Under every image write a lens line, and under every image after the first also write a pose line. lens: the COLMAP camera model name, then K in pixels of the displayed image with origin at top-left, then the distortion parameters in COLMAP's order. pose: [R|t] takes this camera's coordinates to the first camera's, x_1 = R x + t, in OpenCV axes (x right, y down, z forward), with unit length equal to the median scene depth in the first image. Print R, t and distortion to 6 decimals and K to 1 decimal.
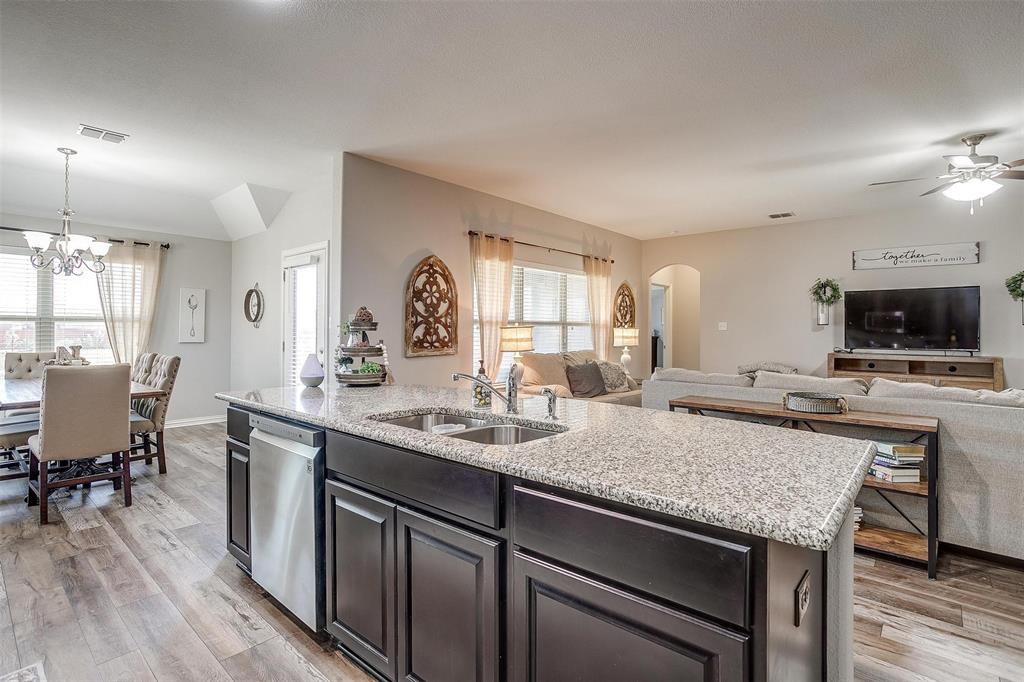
lens RADIAL K [[500.2, 0, 515.8], [0, 500.2, 327.8], [0, 0, 1]] dist [-0.049571, 0.025270]
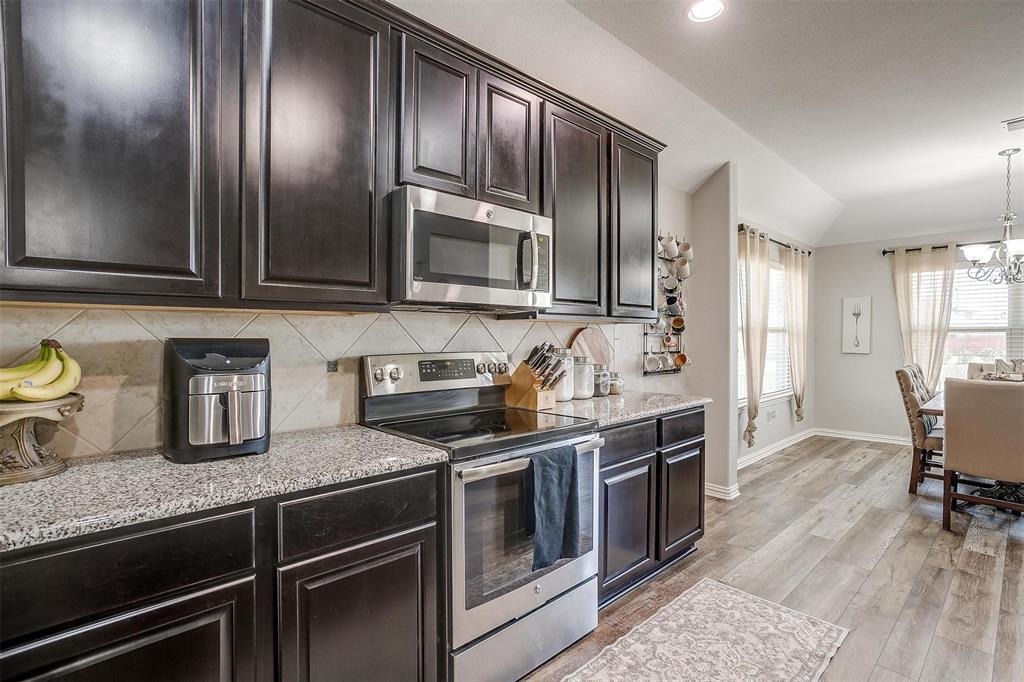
lens RADIAL K [[496.5, 0, 516.1], [0, 496.5, 339.3], [0, 0, 1]] dist [-0.041960, 0.024746]
pose [[-0.095176, 0.003161, -0.995455, 0.094611], [0.003120, 0.999991, 0.002877, -0.005136], [0.995456, -0.002832, -0.095185, 0.121730]]
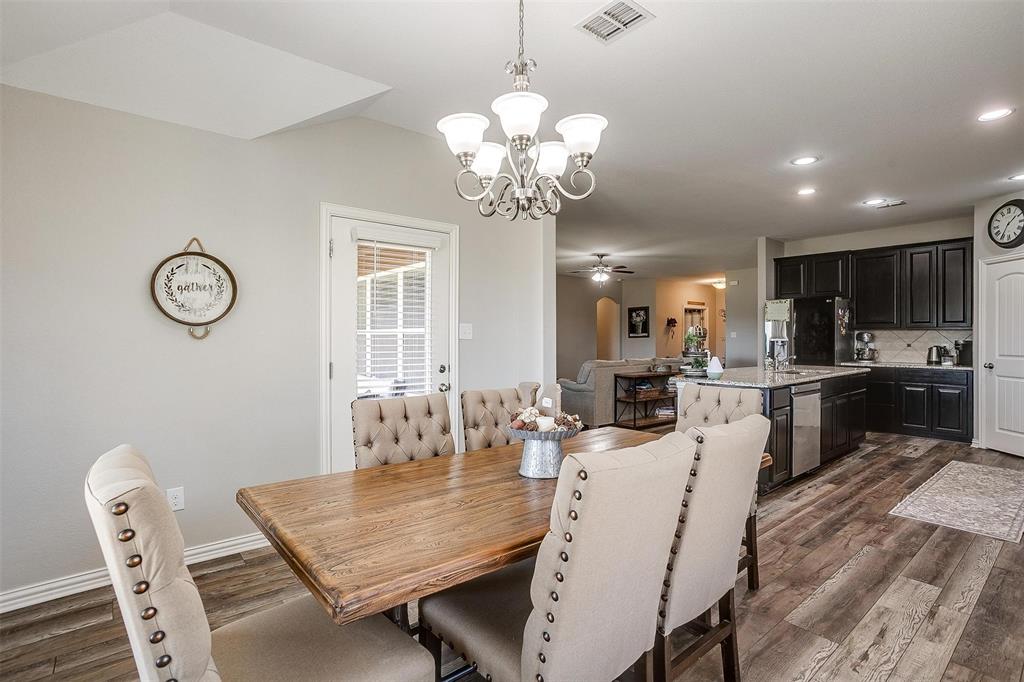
lens RADIAL K [[498.1, 0, 514.8], [0, 498.1, 335.9], [0, 0, 1]] dist [-0.048834, 0.030152]
pose [[0.157449, -0.002121, 0.987525, -1.154971], [-0.005088, 0.999983, 0.002959, -0.005967], [-0.987514, -0.005490, 0.157435, 0.803041]]
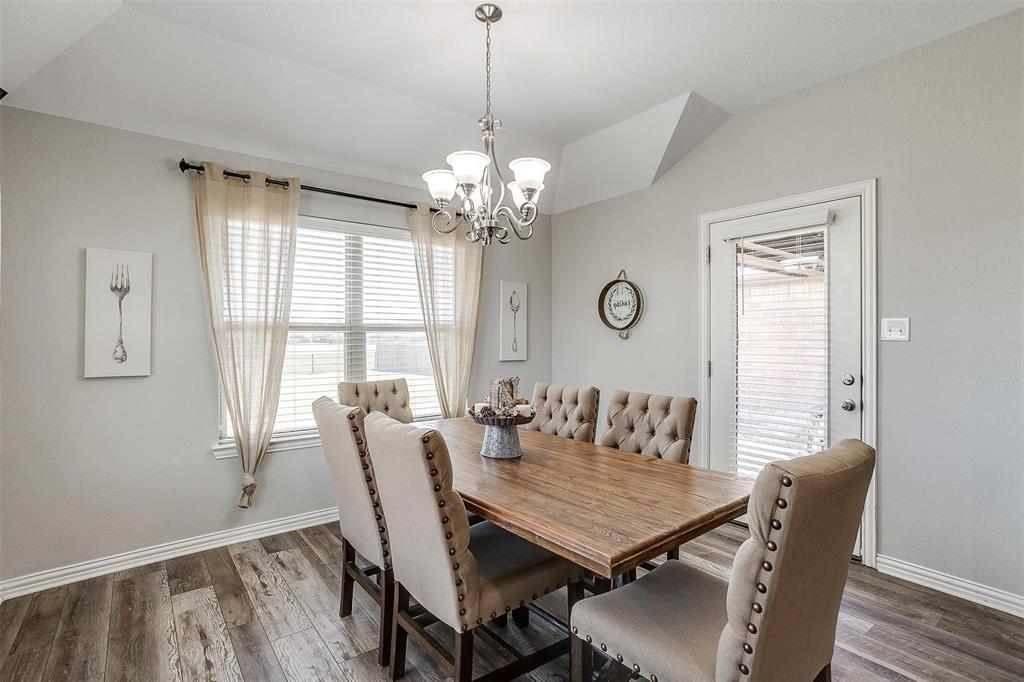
lens RADIAL K [[505.2, 0, 513.7], [0, 505.2, 333.2], [0, 0, 1]] dist [-0.054646, 0.029406]
pose [[0.980428, -0.006976, -0.196752, -0.674346], [0.006541, 0.999975, -0.002864, -0.008298], [0.196767, 0.001521, 0.980449, 0.403695]]
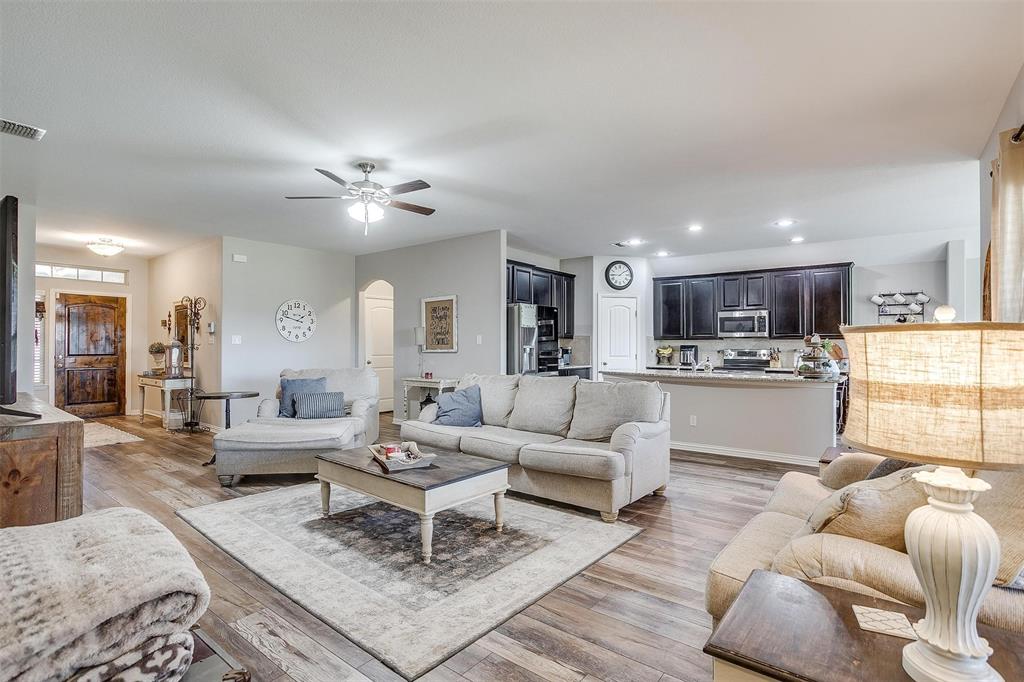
lens RADIAL K [[499.0, 0, 510.4], [0, 499.0, 350.6], [0, 0, 1]] dist [-0.060160, 0.029914]
pose [[-0.998971, -0.006183, -0.044926, 0.515654], [-0.006369, 0.999972, 0.004005, 0.010776], [0.044900, 0.004287, -0.998982, 1.637607]]
